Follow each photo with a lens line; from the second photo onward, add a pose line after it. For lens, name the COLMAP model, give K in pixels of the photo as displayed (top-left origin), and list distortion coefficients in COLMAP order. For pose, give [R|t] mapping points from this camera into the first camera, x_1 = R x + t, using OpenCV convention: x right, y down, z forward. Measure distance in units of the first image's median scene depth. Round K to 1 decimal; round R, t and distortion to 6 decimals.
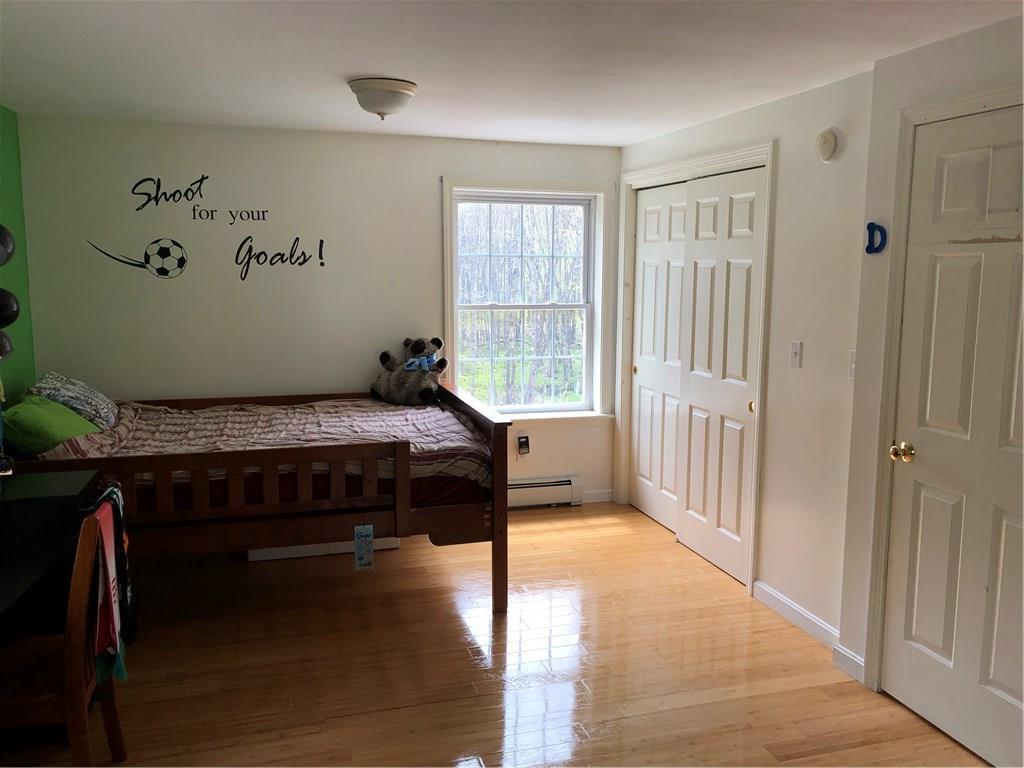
lens RADIAL K [[836.2, 0, 516.4], [0, 836.2, 380.7], [0, 0, 1]] dist [0.049014, -0.049747]
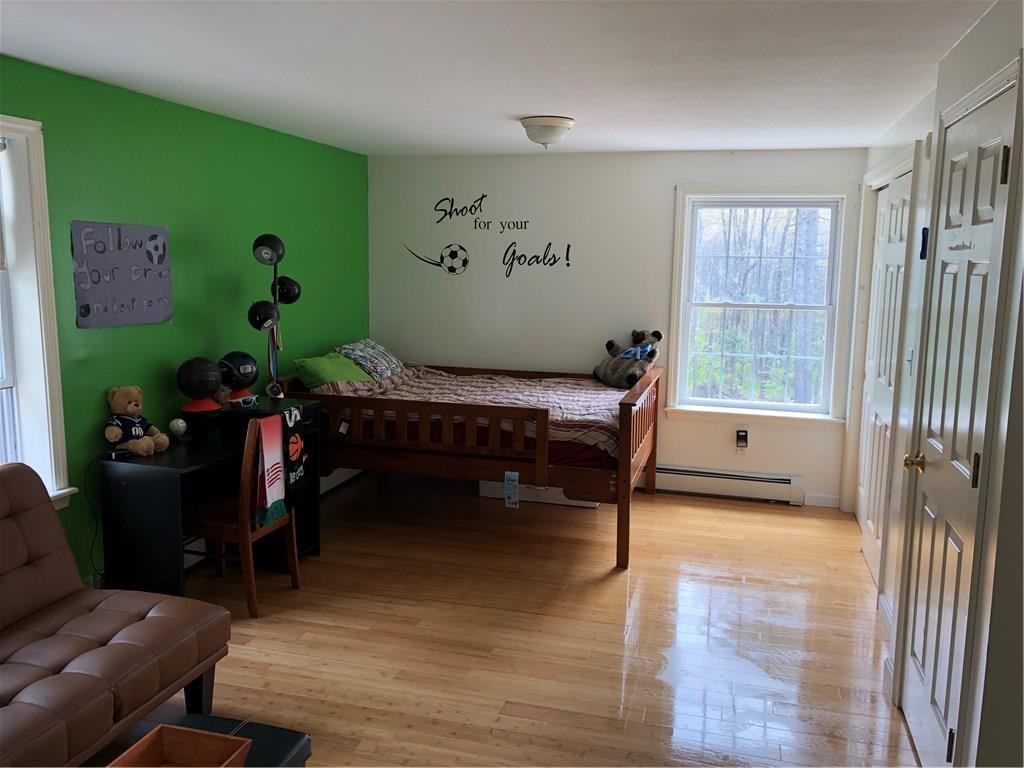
lens RADIAL K [[836.2, 0, 523.3], [0, 836.2, 383.5], [0, 0, 1]] dist [0.049014, -0.049747]
pose [[0.844134, 0.084858, -0.529374, 0.371908], [-0.084295, 0.996121, 0.025261, 0.005458], [0.529464, 0.023300, 0.848012, -0.043471]]
